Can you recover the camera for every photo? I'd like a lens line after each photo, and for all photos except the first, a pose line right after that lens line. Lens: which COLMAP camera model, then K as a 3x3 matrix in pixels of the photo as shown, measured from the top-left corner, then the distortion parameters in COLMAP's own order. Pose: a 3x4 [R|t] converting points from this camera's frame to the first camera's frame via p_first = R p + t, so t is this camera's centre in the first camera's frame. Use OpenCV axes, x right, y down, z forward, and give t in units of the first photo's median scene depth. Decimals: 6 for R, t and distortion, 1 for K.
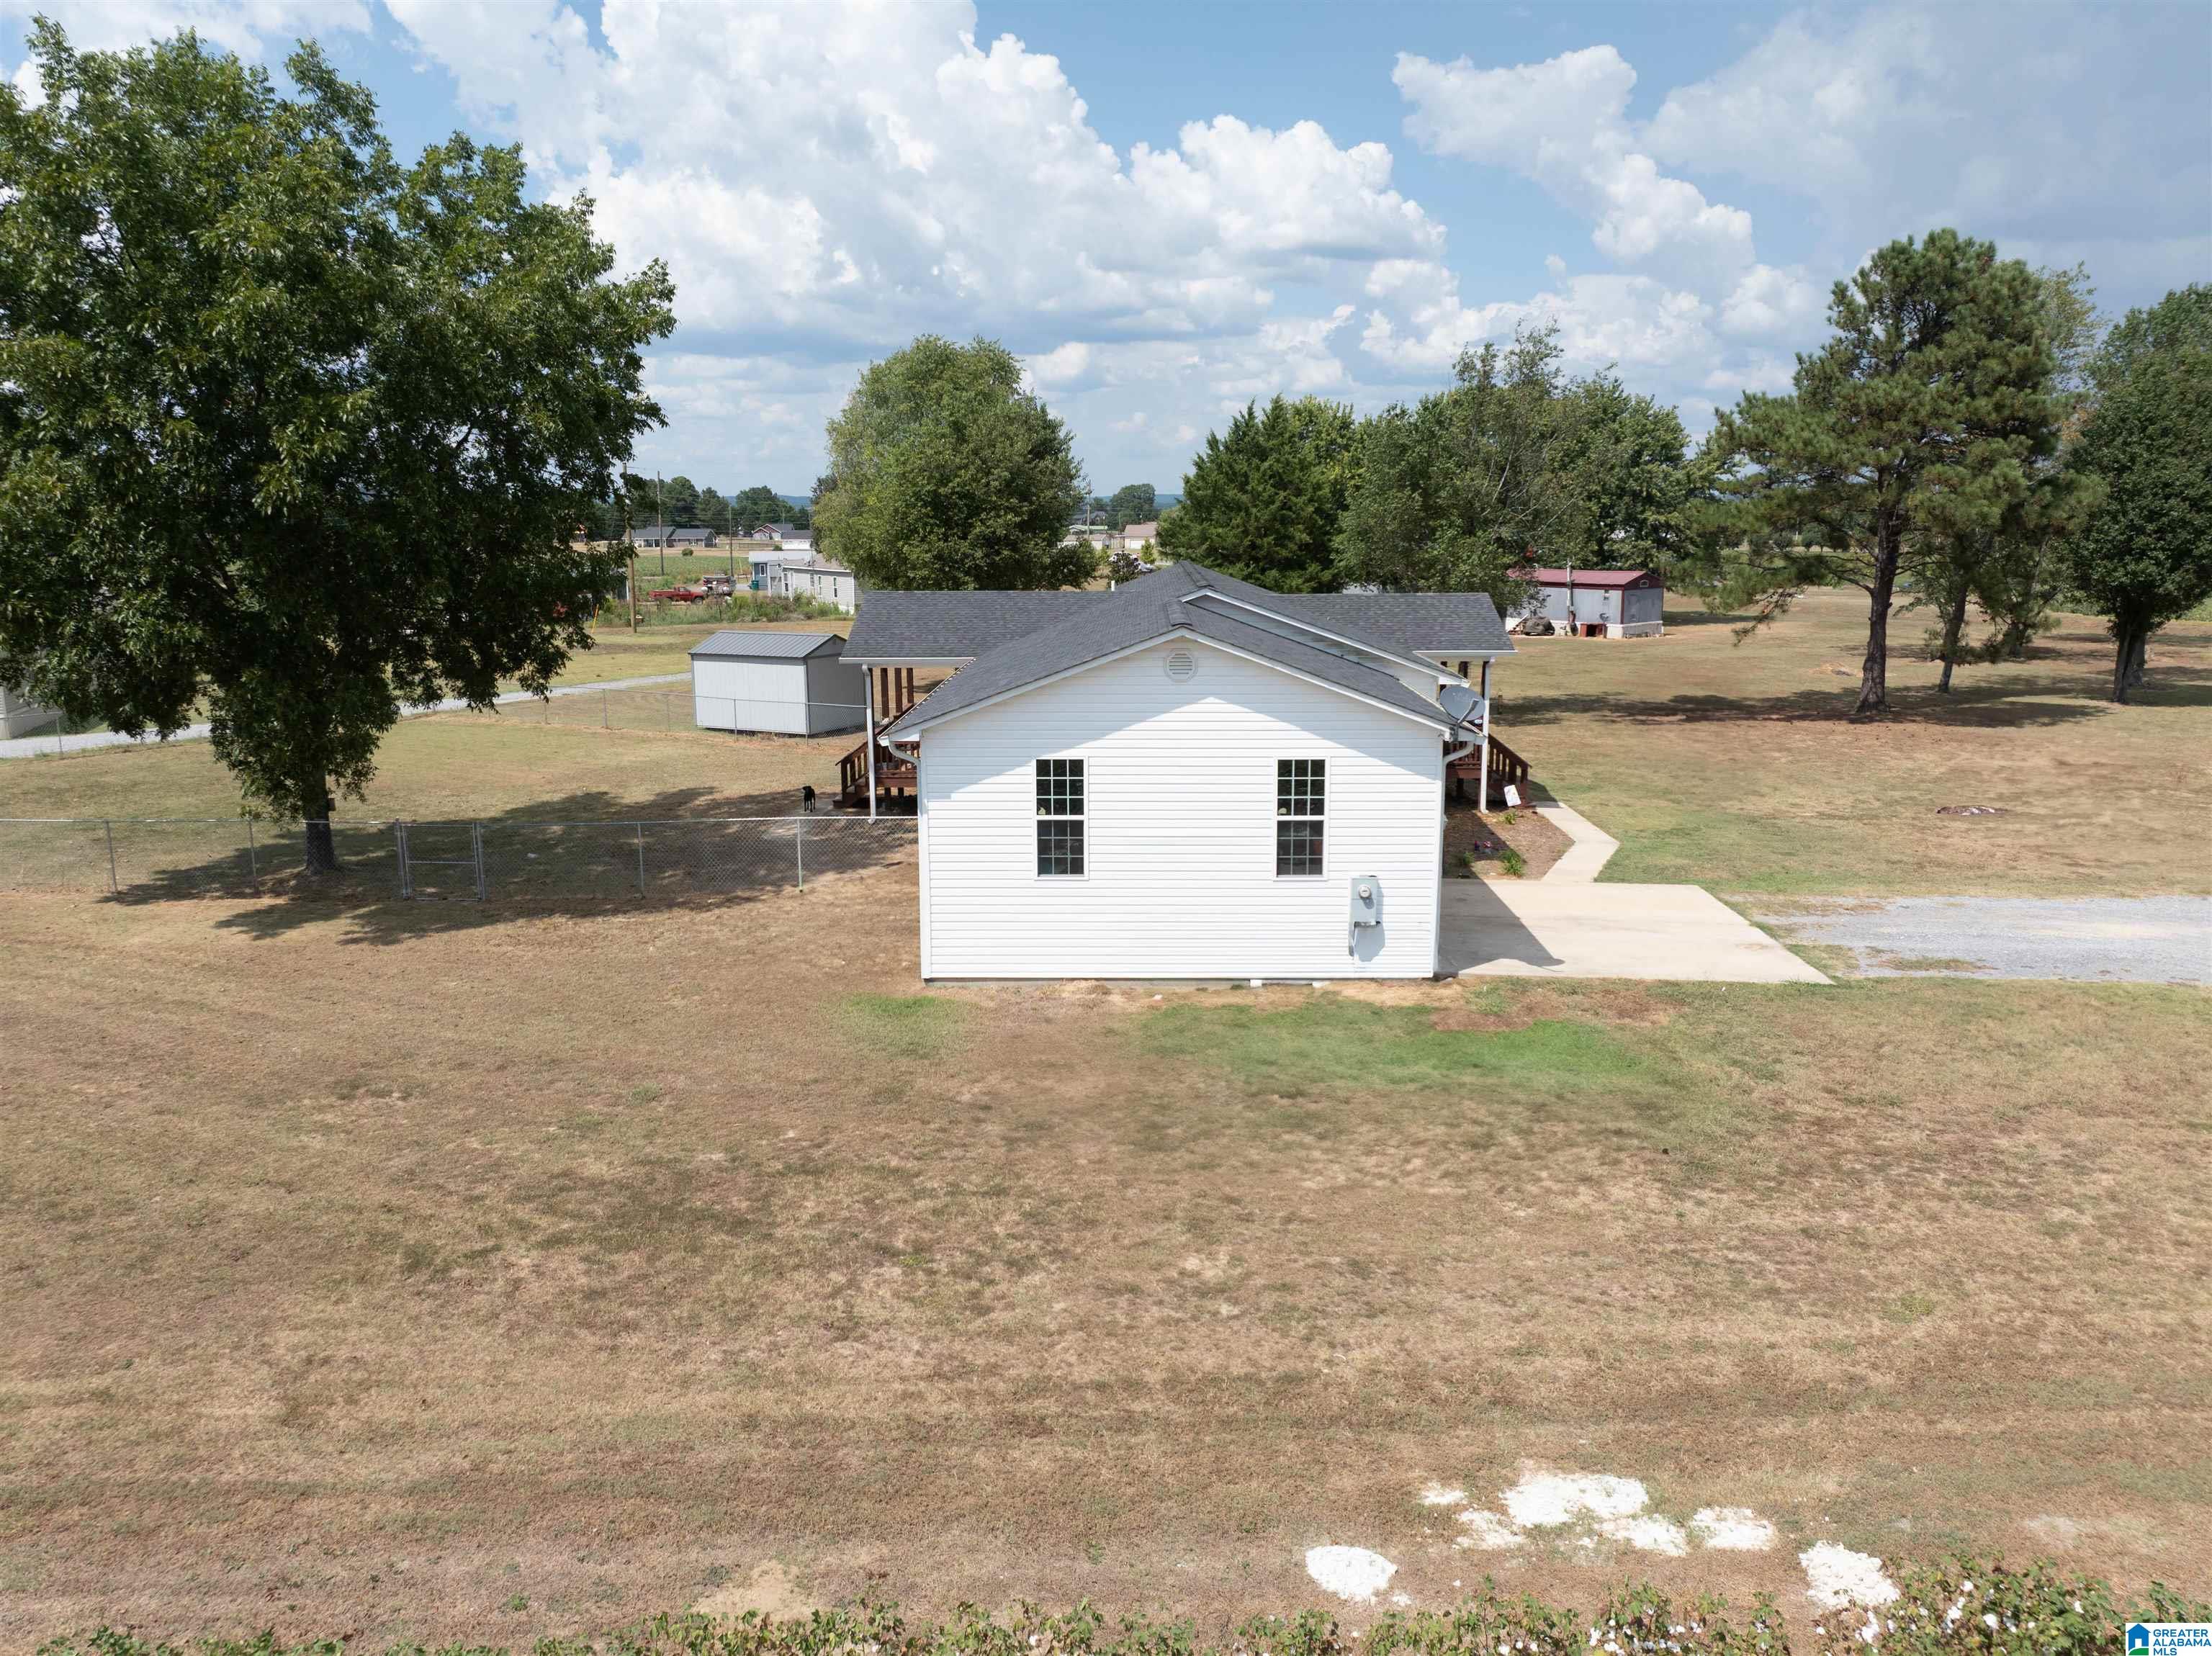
lens RADIAL K [[1563.2, 0, 1106.0], [0, 1563.2, 828.0], [0, 0, 1]] dist [-0.039894, -0.000001]
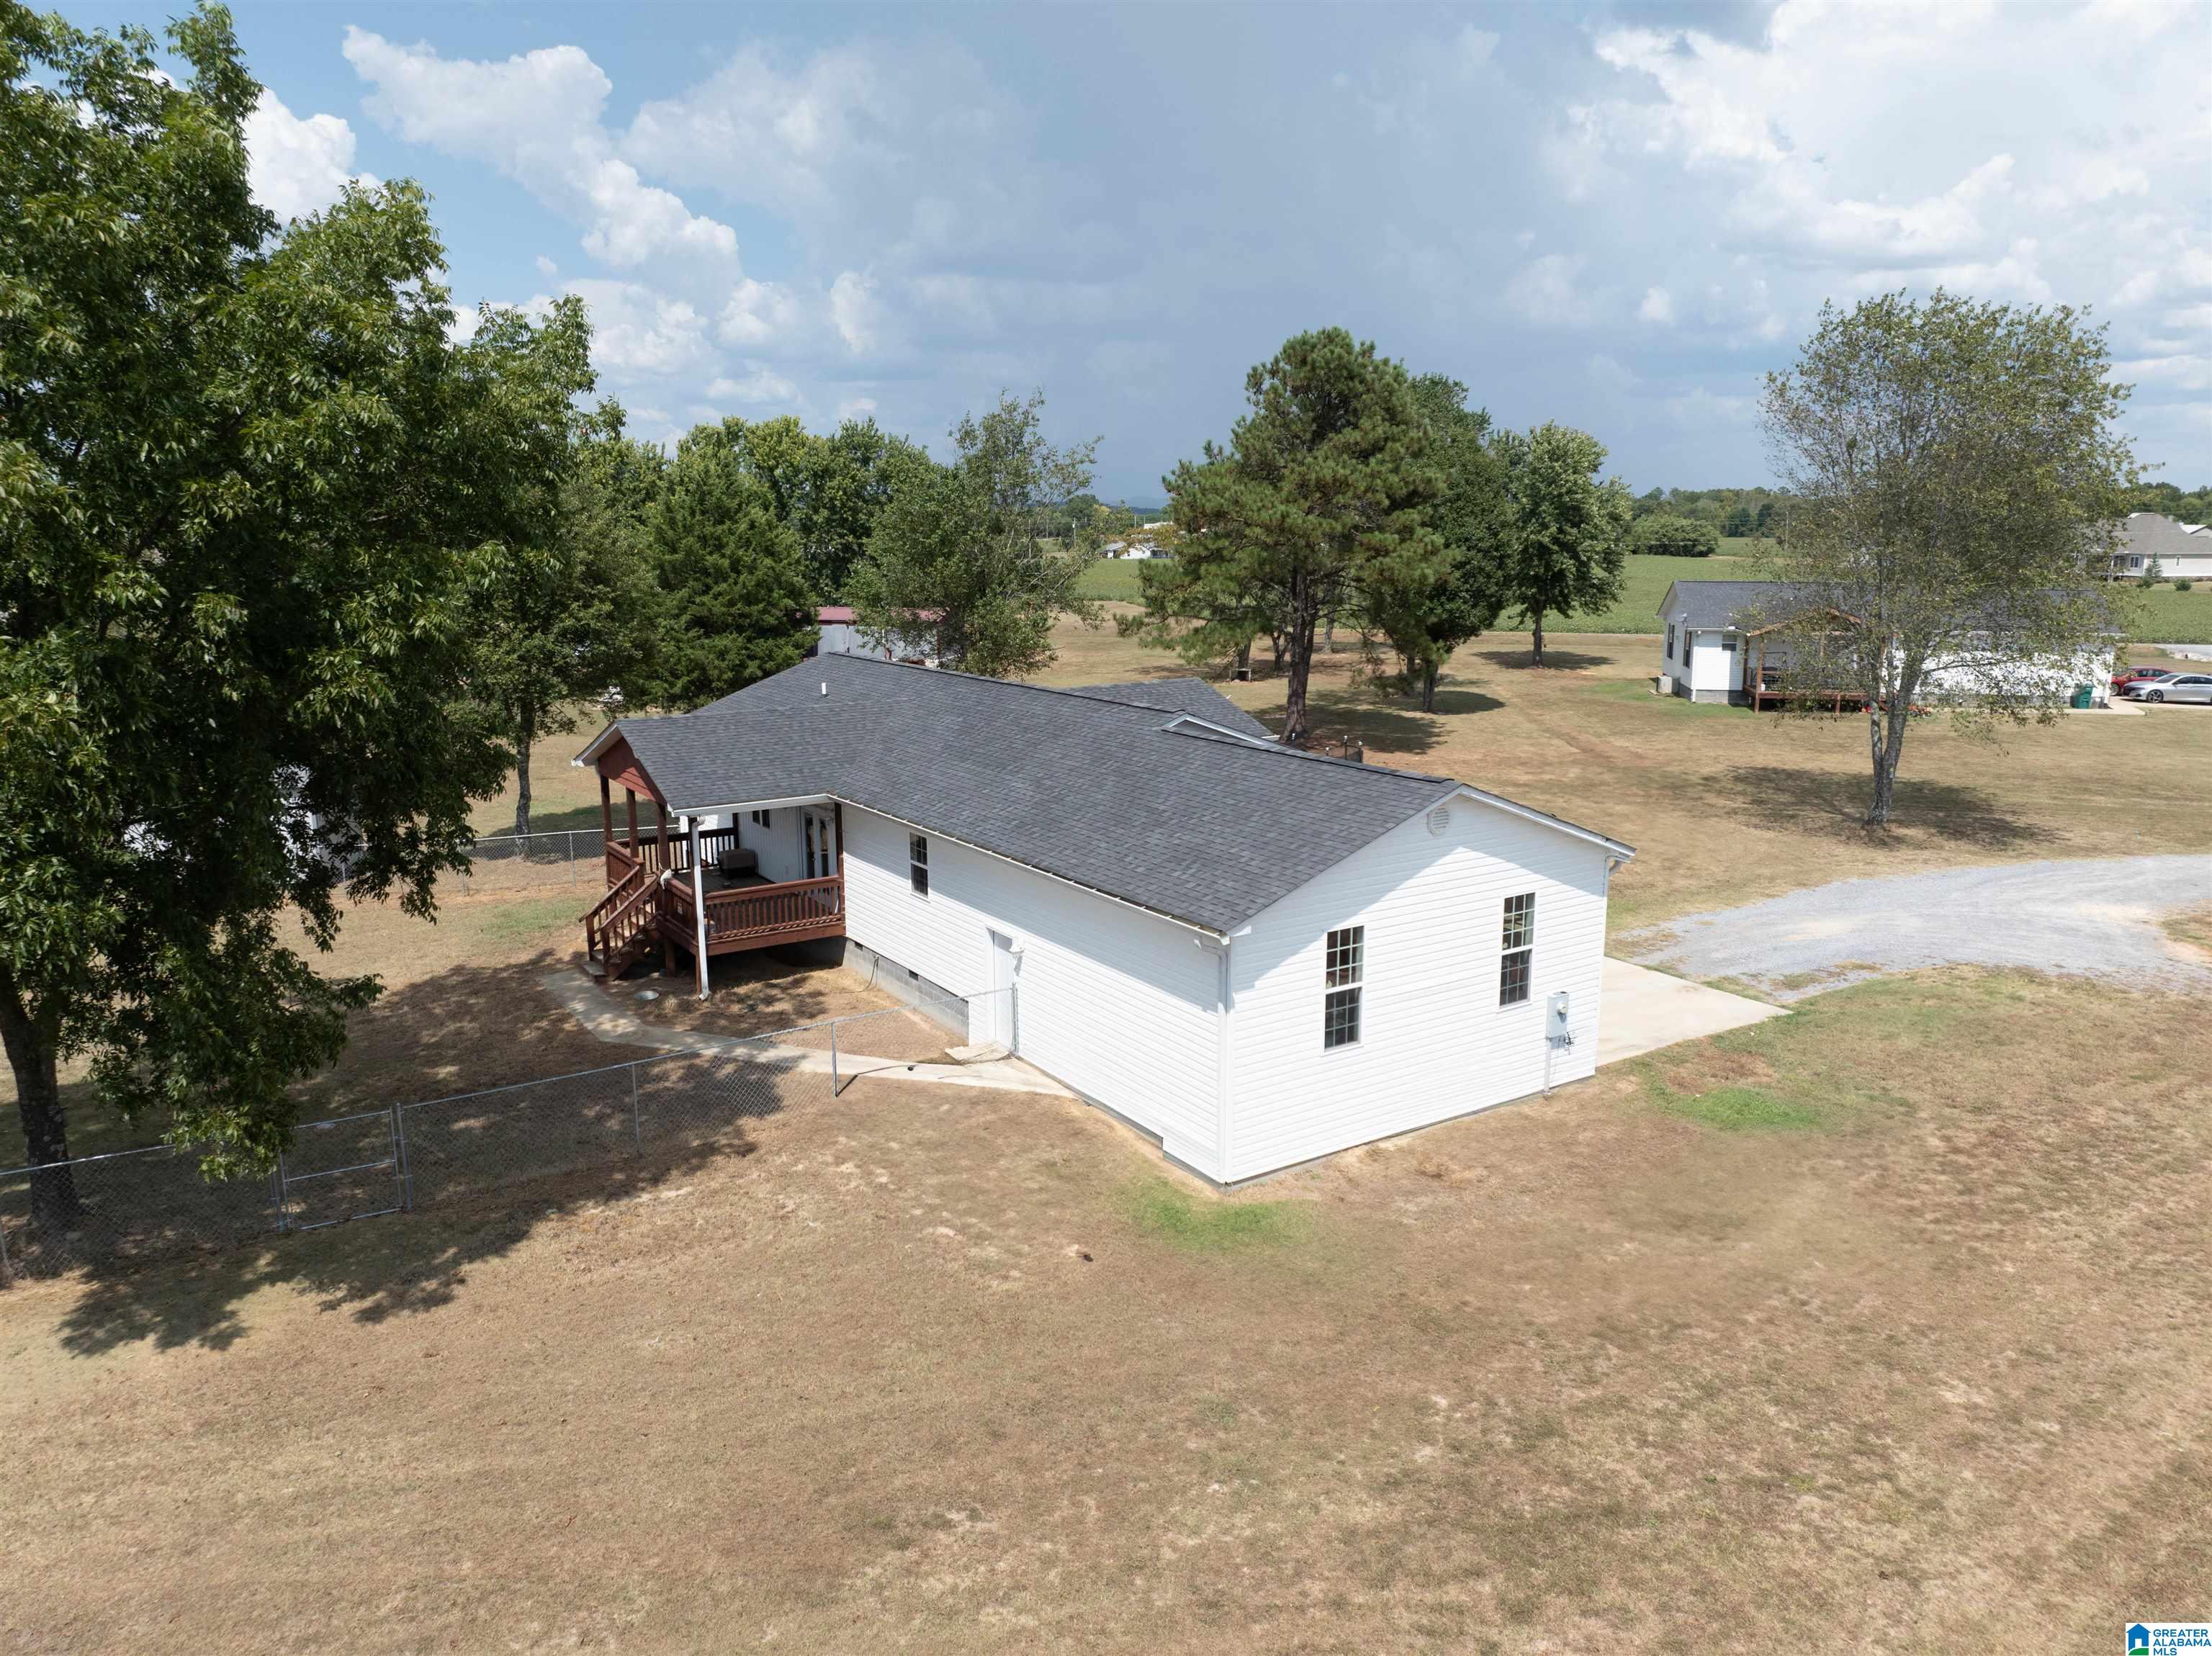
lens RADIAL K [[1563.2, 0, 1106.0], [0, 1563.2, 828.0], [0, 0, 1]] dist [-0.039894, -0.000001]
pose [[0.822277, -0.111440, 0.558069, -0.680733], [0.112936, 0.993090, 0.031905, -0.152673], [-0.557768, 0.036791, 0.829181, 0.281521]]
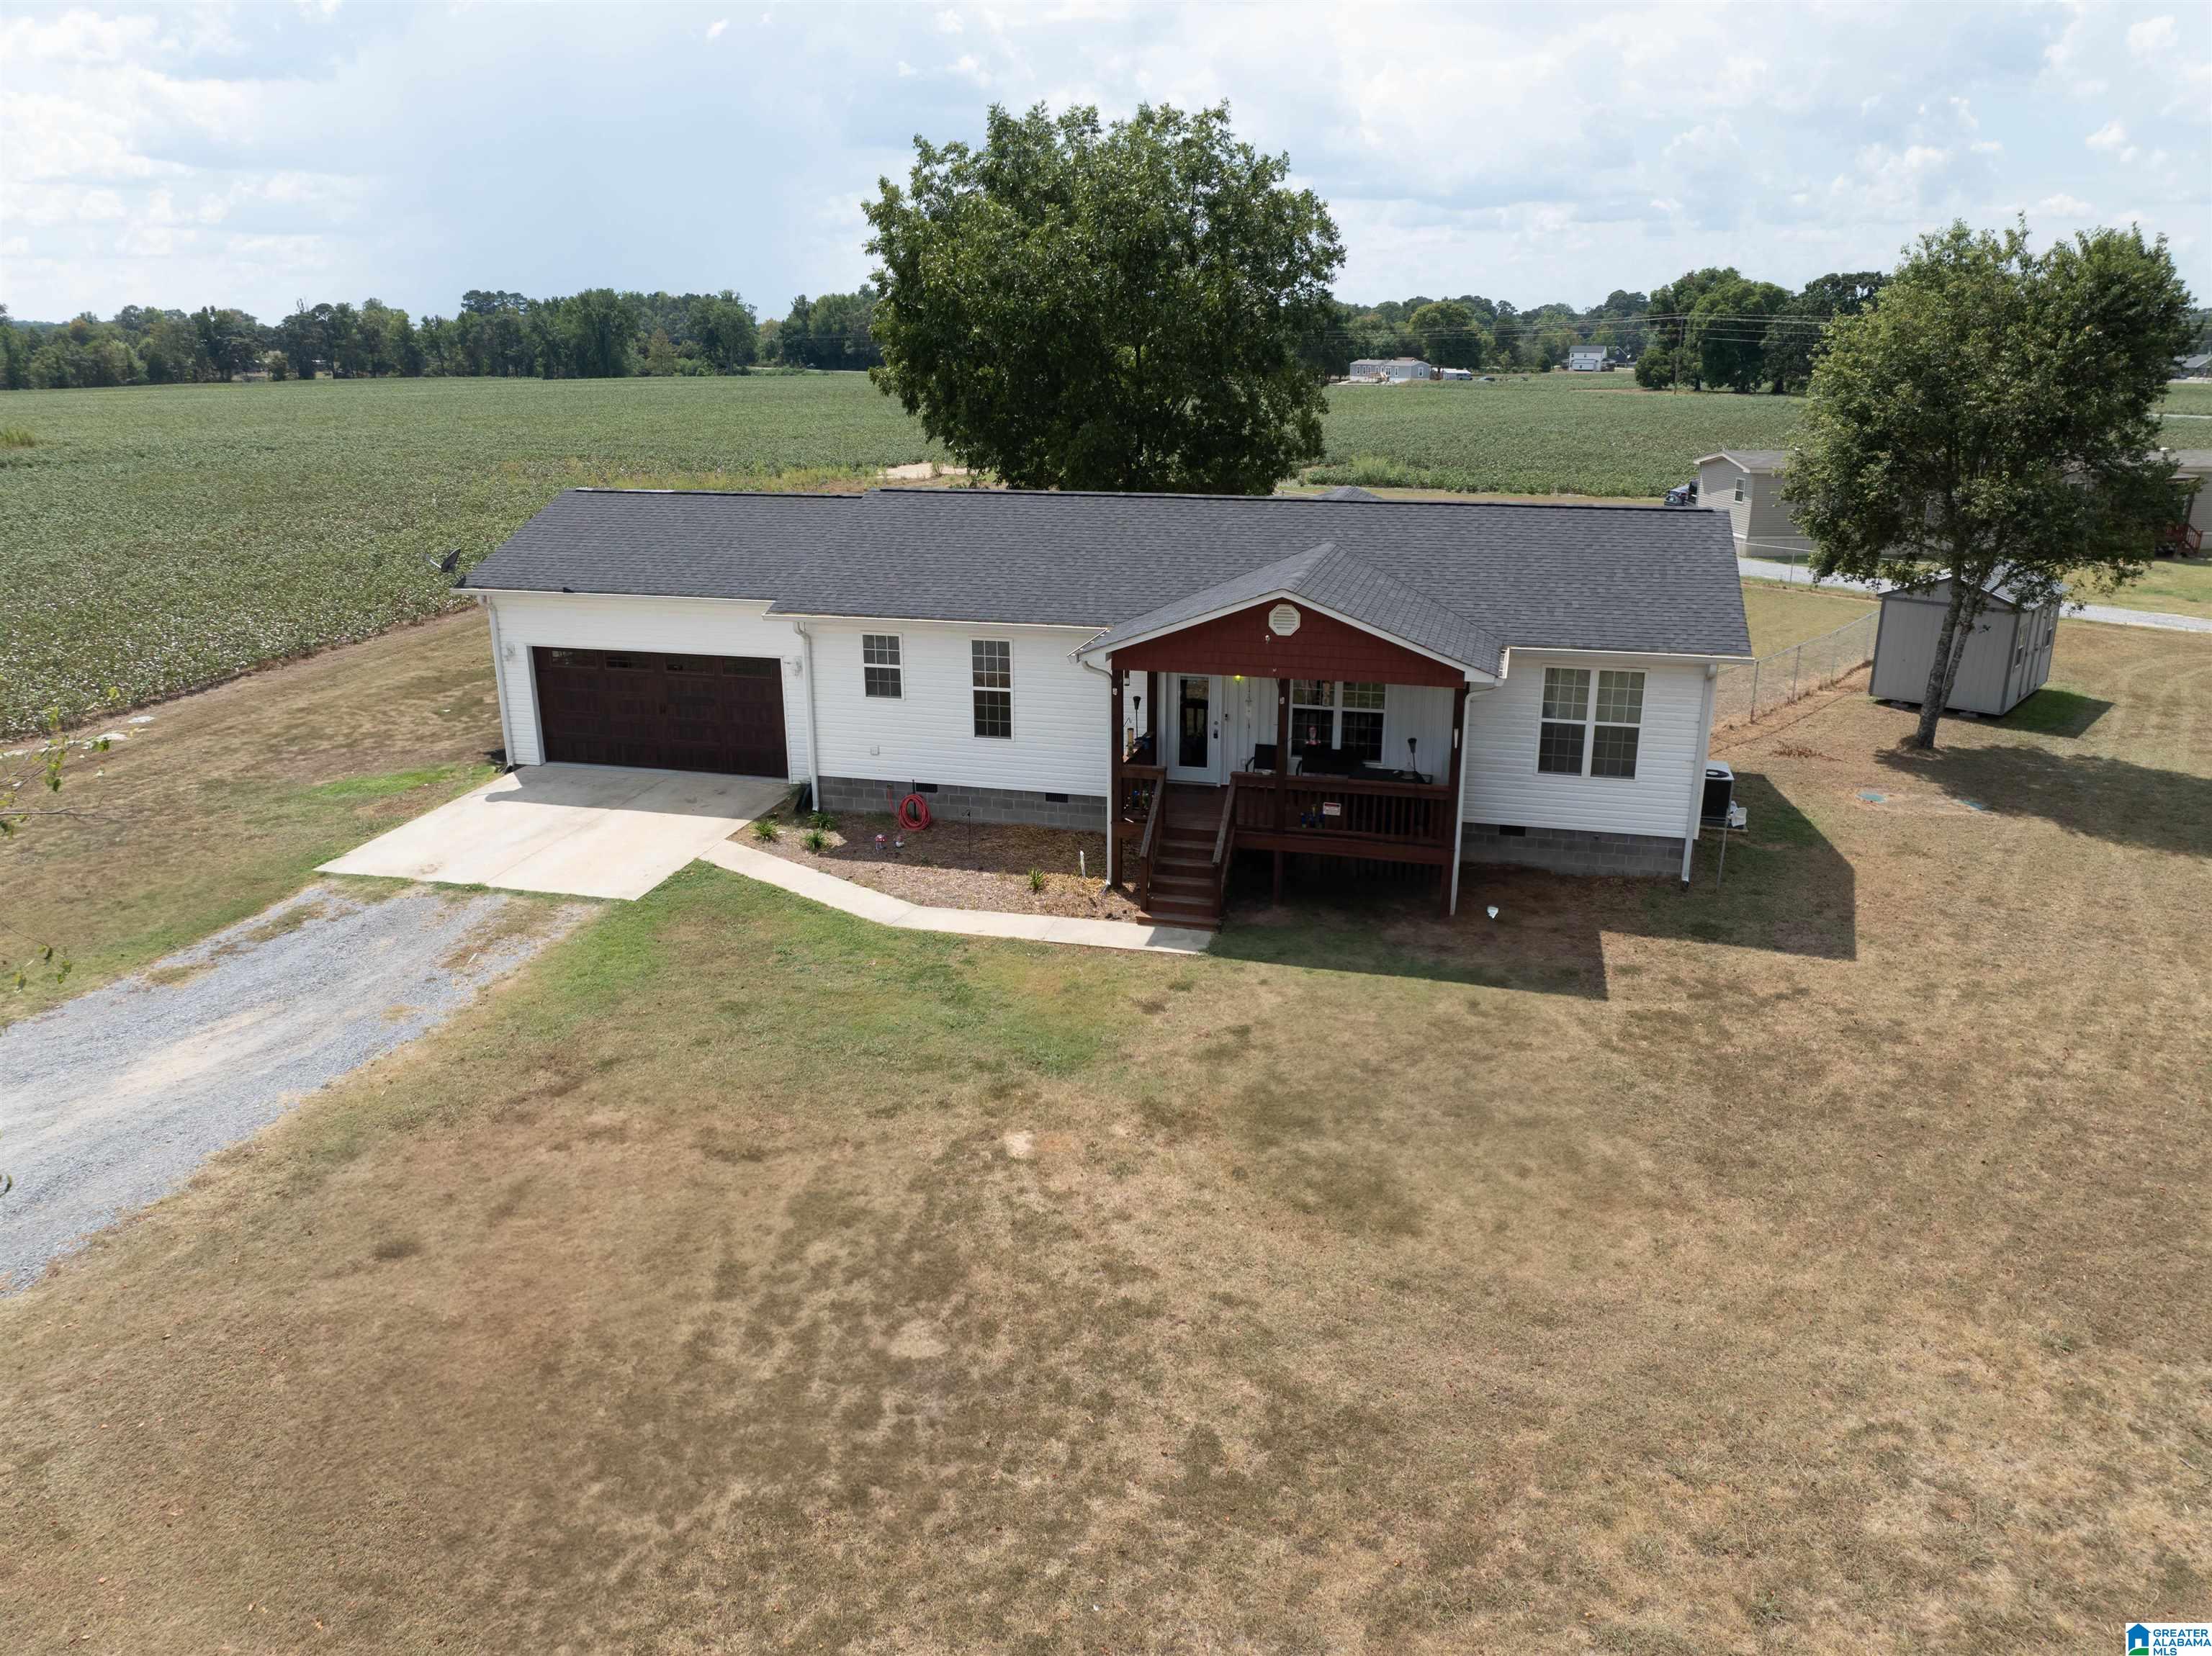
lens RADIAL K [[1563.2, 0, 1106.0], [0, 1563.2, 828.0], [0, 0, 1]] dist [-0.039894, -0.000001]
pose [[-0.223655, 0.304371, -0.925925, 1.423584], [-0.186881, 0.918972, 0.347226, -0.434437], [0.956585, 0.250697, -0.148652, 1.771326]]
